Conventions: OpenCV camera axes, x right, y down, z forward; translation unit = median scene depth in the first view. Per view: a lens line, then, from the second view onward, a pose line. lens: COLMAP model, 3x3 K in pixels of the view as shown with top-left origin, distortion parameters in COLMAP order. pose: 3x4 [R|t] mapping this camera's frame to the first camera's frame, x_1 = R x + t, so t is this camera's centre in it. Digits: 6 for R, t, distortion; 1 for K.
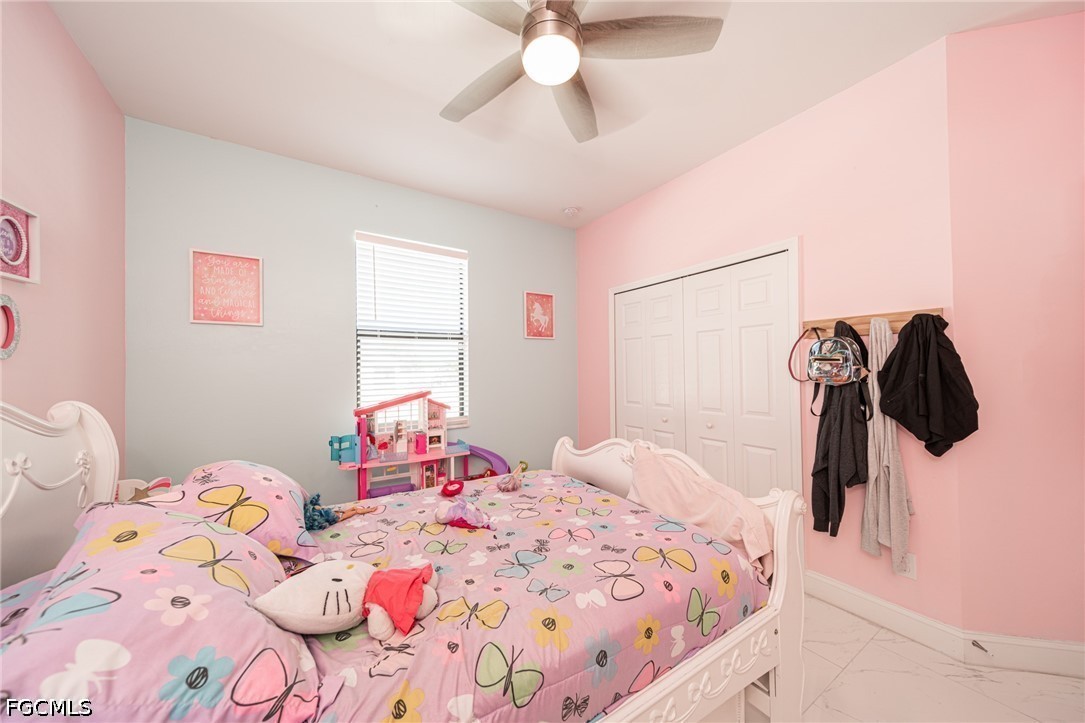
lens RADIAL K [[376.5, 0, 539.7], [0, 376.5, 365.5], [0, 0, 1]] dist [0.008229, -0.000187]
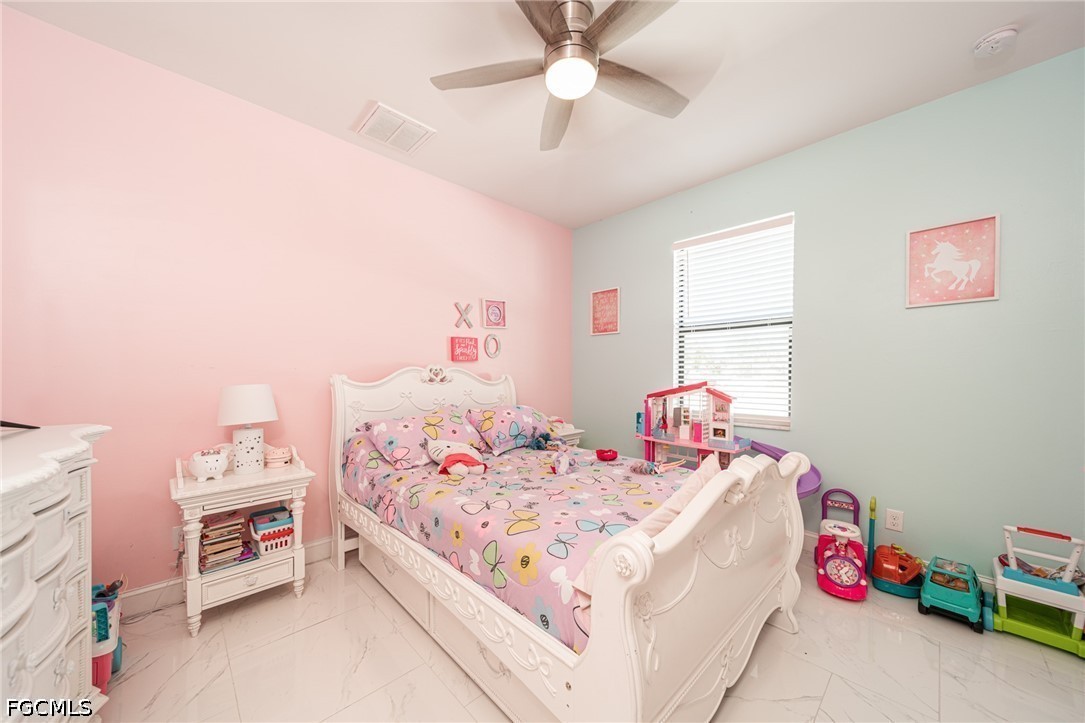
lens RADIAL K [[385.5, 0, 536.7], [0, 385.5, 377.6], [0, 0, 1]] dist [-0.001191, -0.000150]
pose [[0.178355, 0.022816, -0.983702, 0.711626], [0.011408, 0.999616, 0.025253, 0.029073], [0.983900, -0.015726, 0.178026, 0.417753]]
